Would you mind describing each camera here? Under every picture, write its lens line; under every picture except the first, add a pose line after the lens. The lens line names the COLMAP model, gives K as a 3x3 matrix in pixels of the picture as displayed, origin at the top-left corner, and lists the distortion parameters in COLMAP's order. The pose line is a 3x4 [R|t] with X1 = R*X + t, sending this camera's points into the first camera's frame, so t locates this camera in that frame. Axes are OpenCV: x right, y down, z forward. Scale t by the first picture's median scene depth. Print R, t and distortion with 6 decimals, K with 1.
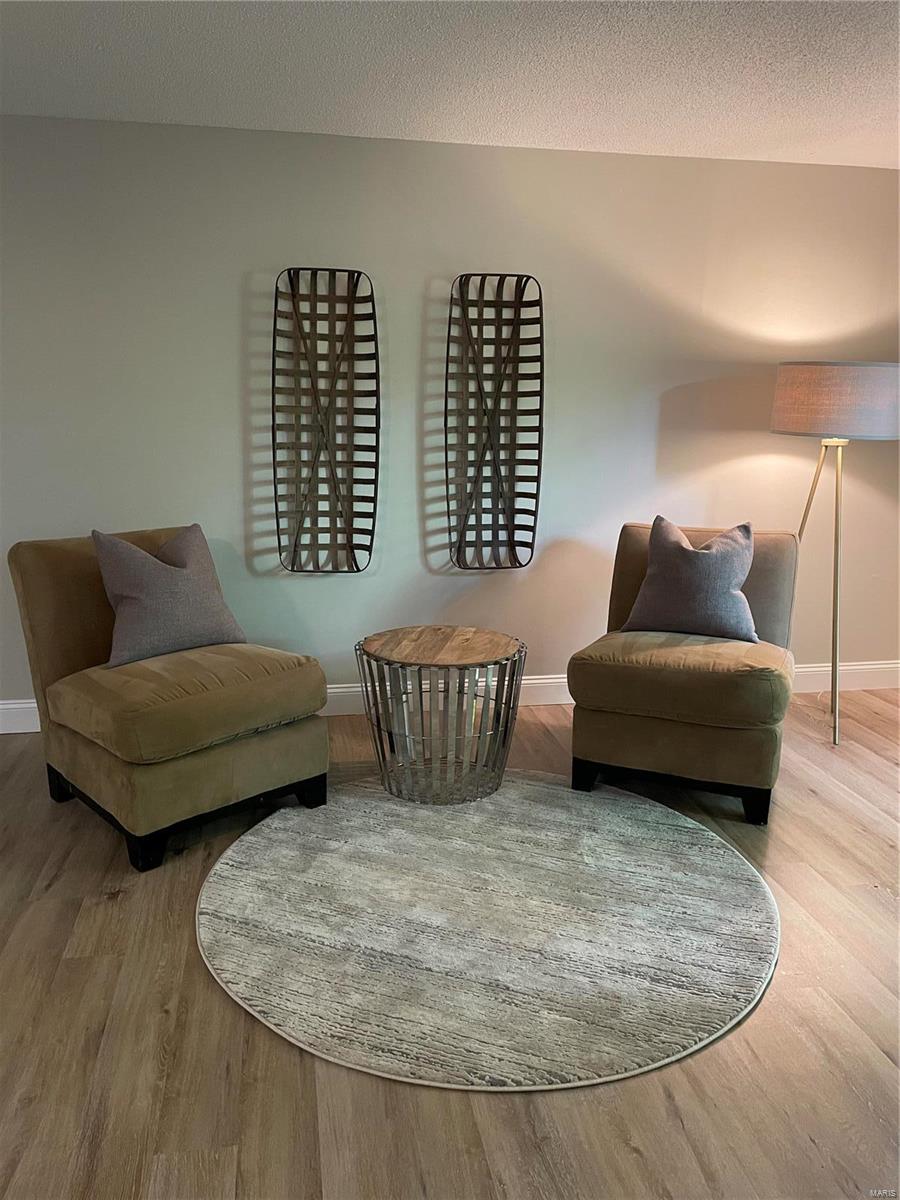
lens RADIAL K [[900.7, 0, 450.0], [0, 900.7, 600.0], [0, 0, 1]] dist [0.097681, -0.119308]
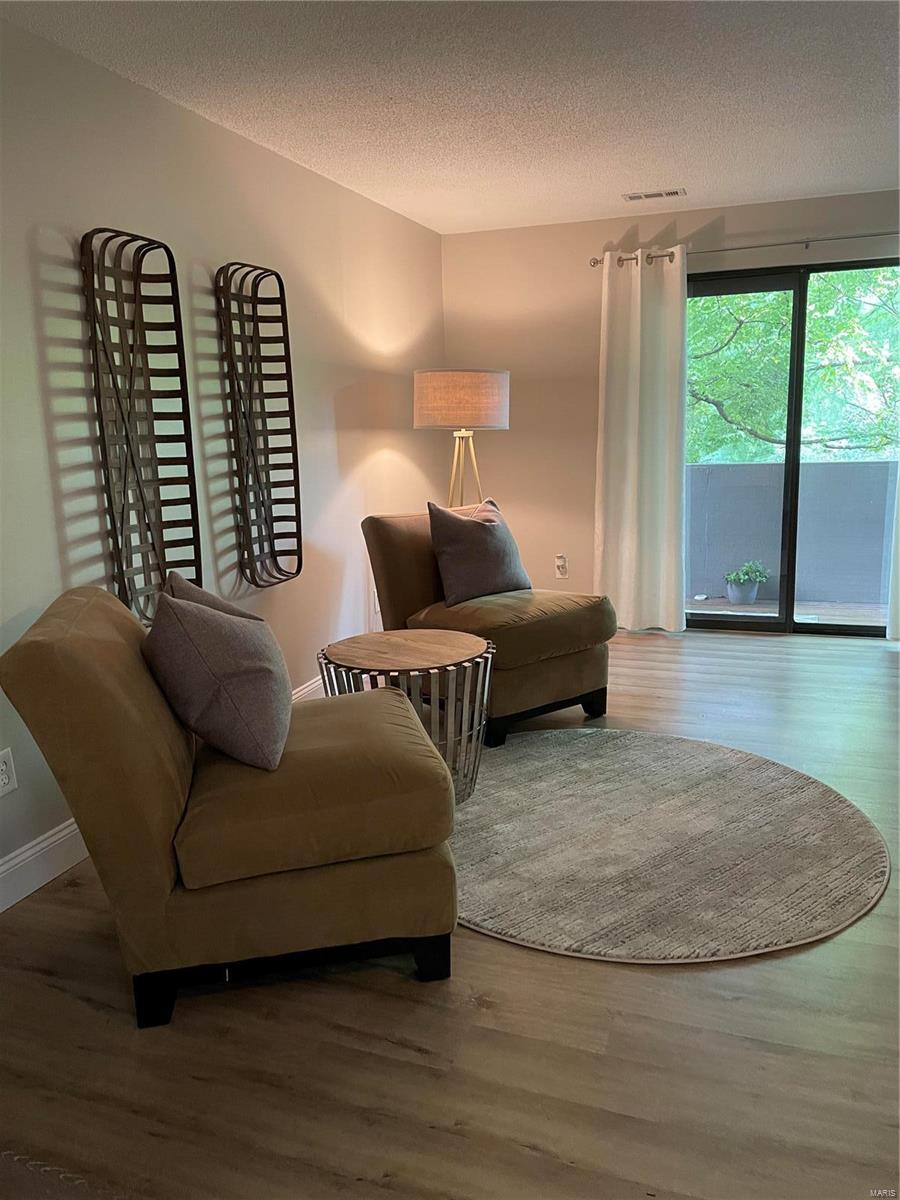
lens RADIAL K [[900.7, 0, 450.0], [0, 900.7, 600.0], [0, 0, 1]] dist [0.097681, -0.119308]
pose [[0.511985, -0.194743, 0.836628, -0.669906], [0.208813, 0.972963, 0.098692, -0.074734], [-0.833228, 0.124170, 0.538808, 0.363975]]
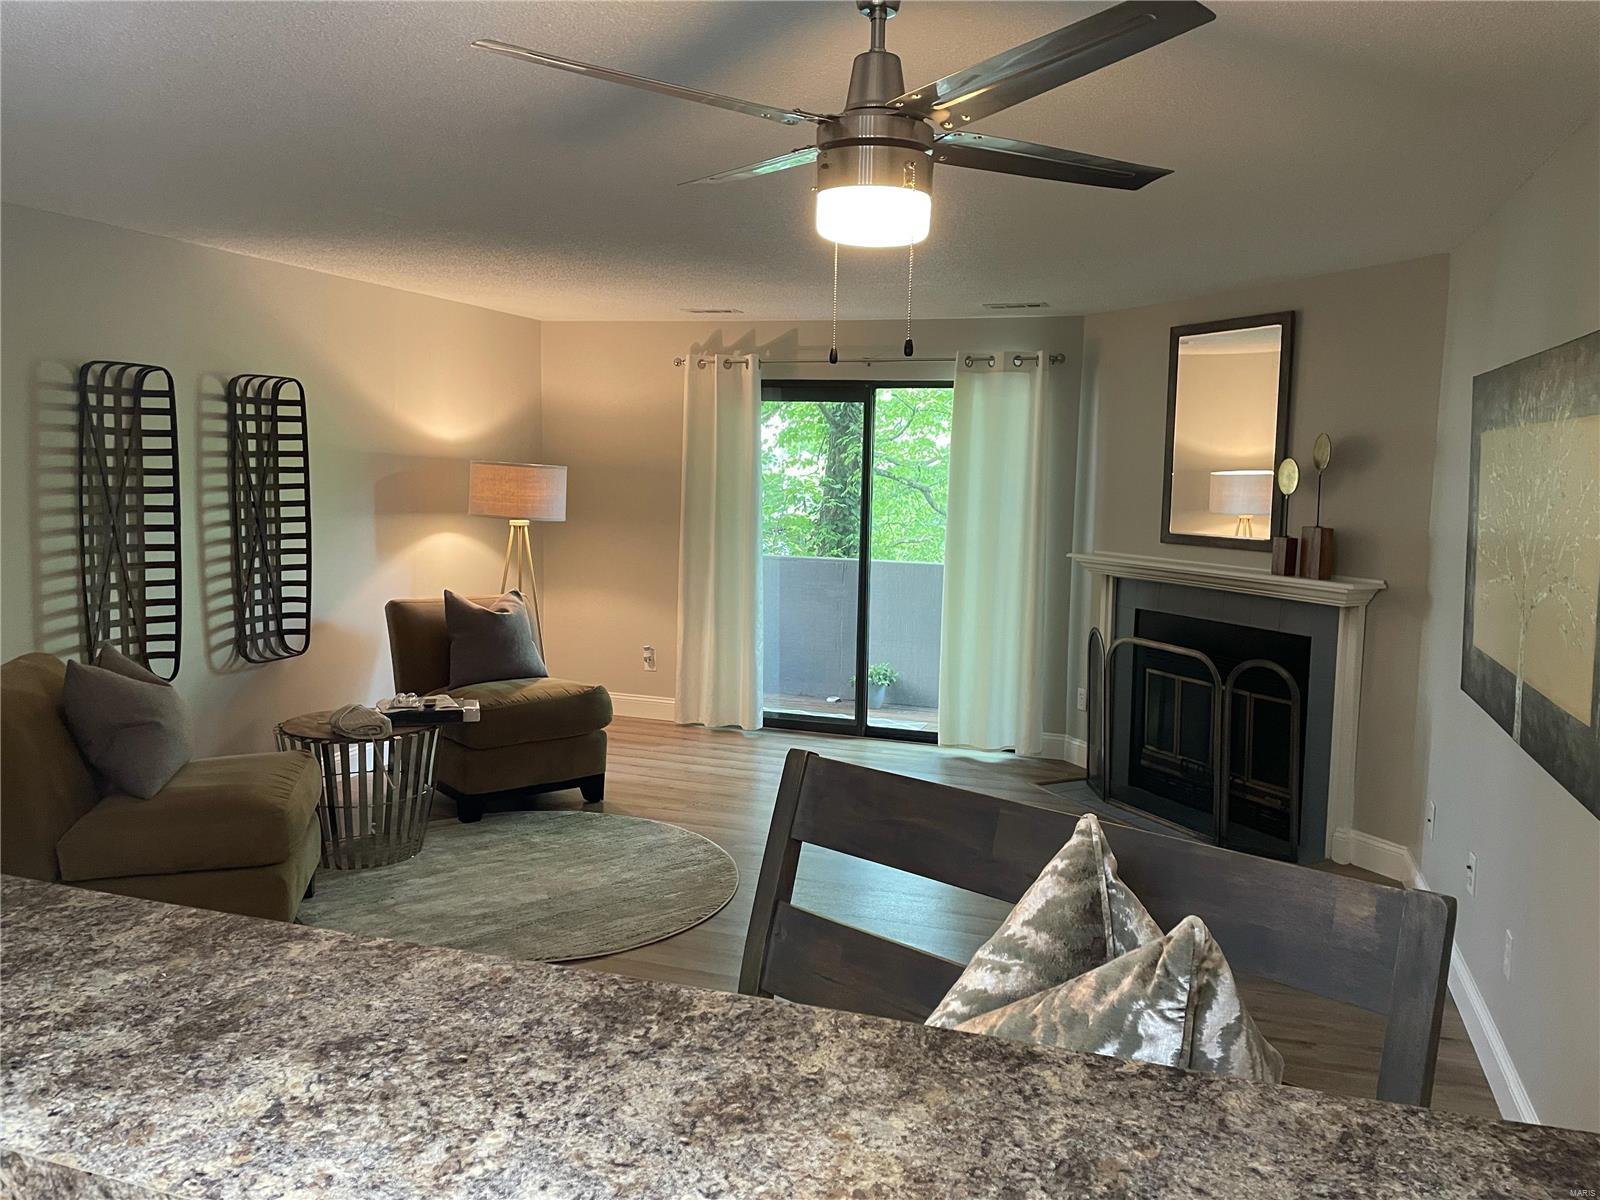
lens RADIAL K [[1201.0, 0, 808.9], [0, 1201.0, 593.8], [0, 0, 1]] dist [0.097681, -0.119308]
pose [[0.491020, -0.093444, 0.866122, -0.849224], [0.159404, 0.987082, 0.016126, -0.035517], [-0.856440, 0.130145, 0.499572, -0.185409]]
